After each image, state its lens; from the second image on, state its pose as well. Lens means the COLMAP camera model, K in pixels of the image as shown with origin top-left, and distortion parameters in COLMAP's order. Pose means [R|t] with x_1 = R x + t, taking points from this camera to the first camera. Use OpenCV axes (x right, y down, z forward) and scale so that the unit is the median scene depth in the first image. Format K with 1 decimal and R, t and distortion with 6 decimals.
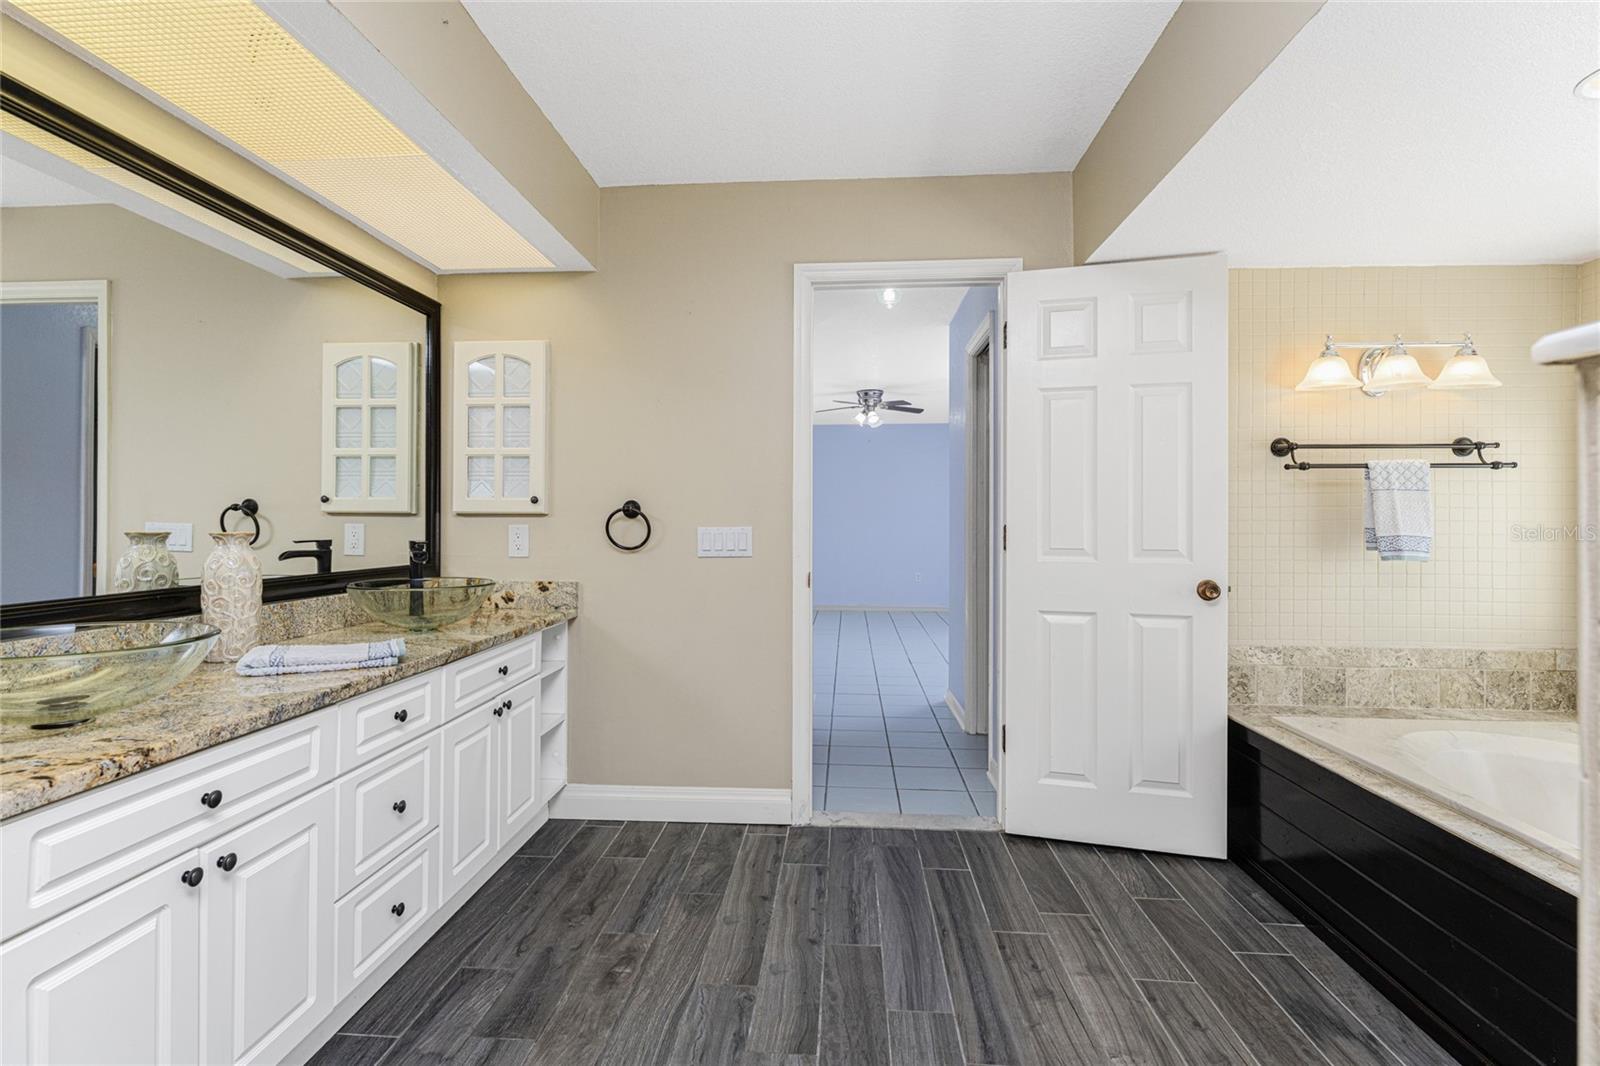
lens RADIAL K [[748.8, 0, 791.7], [0, 748.8, 522.1], [0, 0, 1]] dist [0.000485, 0.000410]
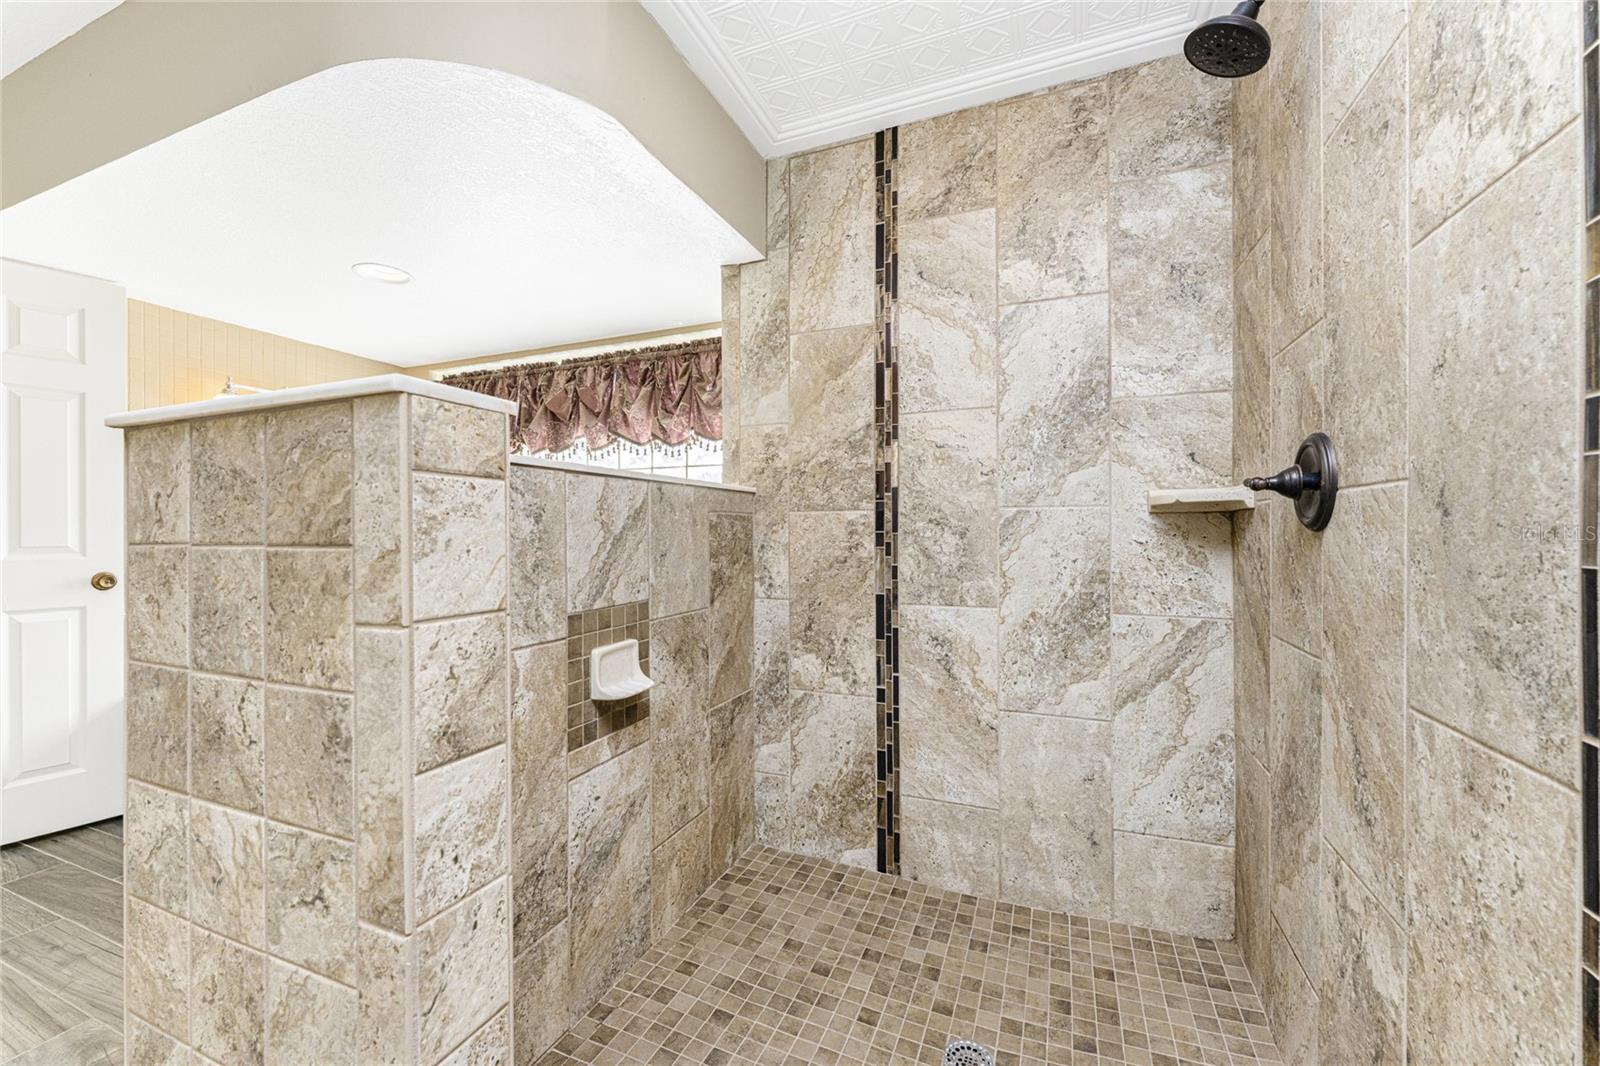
lens RADIAL K [[637.2, 0, 791.4], [0, 637.2, 533.6], [0, 0, 1]] dist [-0.000268, 0.000031]
pose [[0.317911, -0.010789, 0.948059, -0.018312], [0.005273, 0.999940, 0.009611, 0.016168], [-0.948106, 0.001944, 0.317949, -0.270733]]
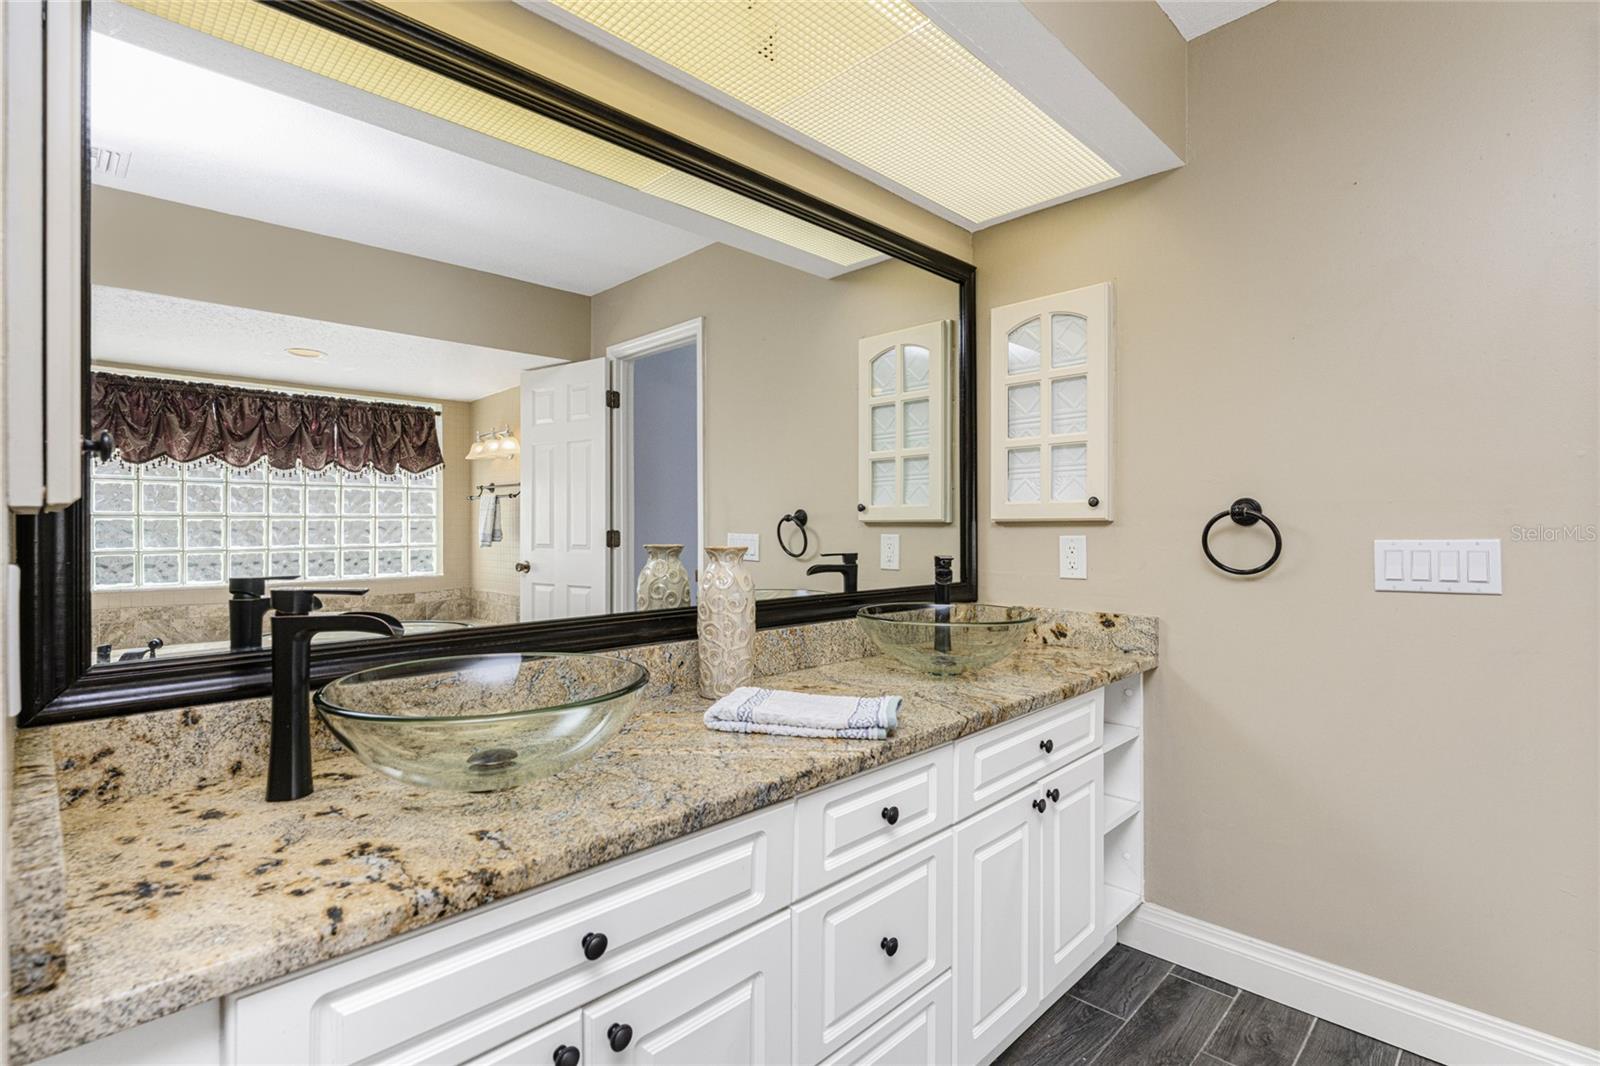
lens RADIAL K [[731.2, 0, 793.2], [0, 731.2, 526.5], [0, 0, 1]] dist [0.000237, -0.000087]
pose [[0.743278, -0.008116, -0.668934, -0.093797], [0.004427, 0.999964, -0.007213, -0.002011], [0.668968, 0.002400, 0.743287, 0.305181]]
